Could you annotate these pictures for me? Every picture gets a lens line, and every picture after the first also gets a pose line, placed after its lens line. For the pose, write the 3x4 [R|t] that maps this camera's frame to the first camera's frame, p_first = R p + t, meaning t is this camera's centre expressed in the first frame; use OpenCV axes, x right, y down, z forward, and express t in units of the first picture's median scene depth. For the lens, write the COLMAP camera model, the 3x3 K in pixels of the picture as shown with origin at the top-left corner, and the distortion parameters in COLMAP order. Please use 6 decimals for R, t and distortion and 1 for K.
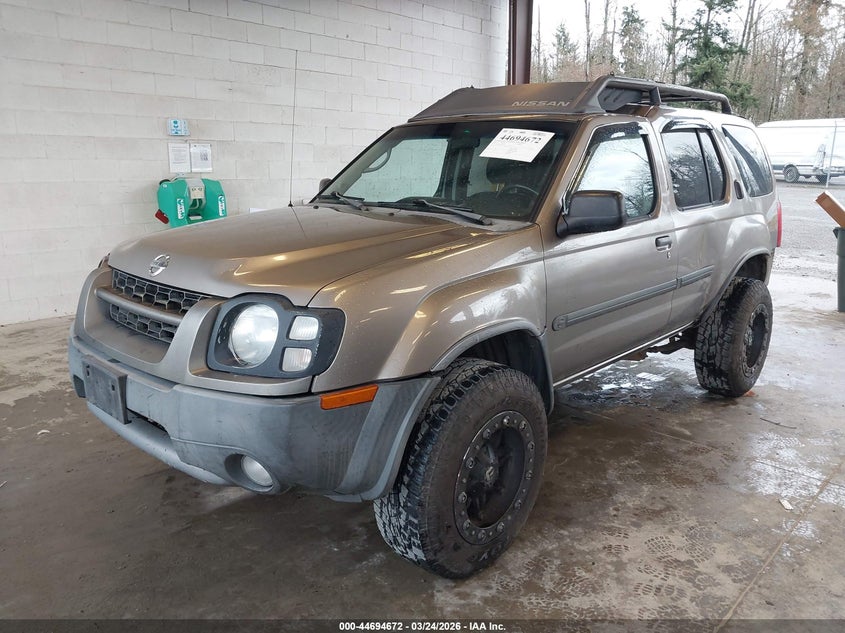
lens RADIAL K [[673.4, 0, 431.6], [0, 673.4, 313.4], [0, 0, 1]] dist [-0.003403, -0.008557]
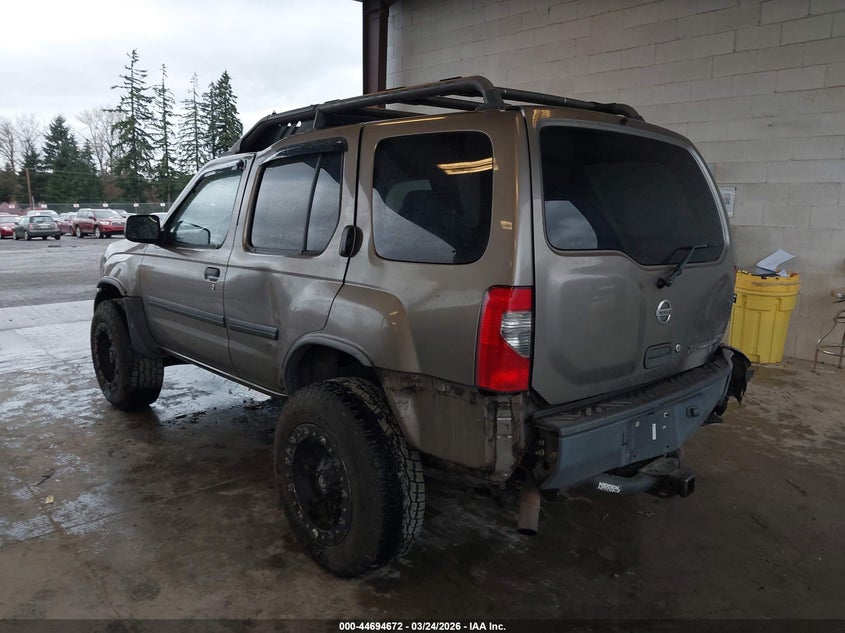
lens RADIAL K [[673.4, 0, 431.6], [0, 673.4, 313.4], [0, 0, 1]] dist [-0.003403, -0.008557]
pose [[-0.096212, 0.156744, -0.982942, 1.316765], [-0.231212, 0.956992, 0.175237, -0.301671], [0.968134, 0.244128, -0.055833, 1.379847]]
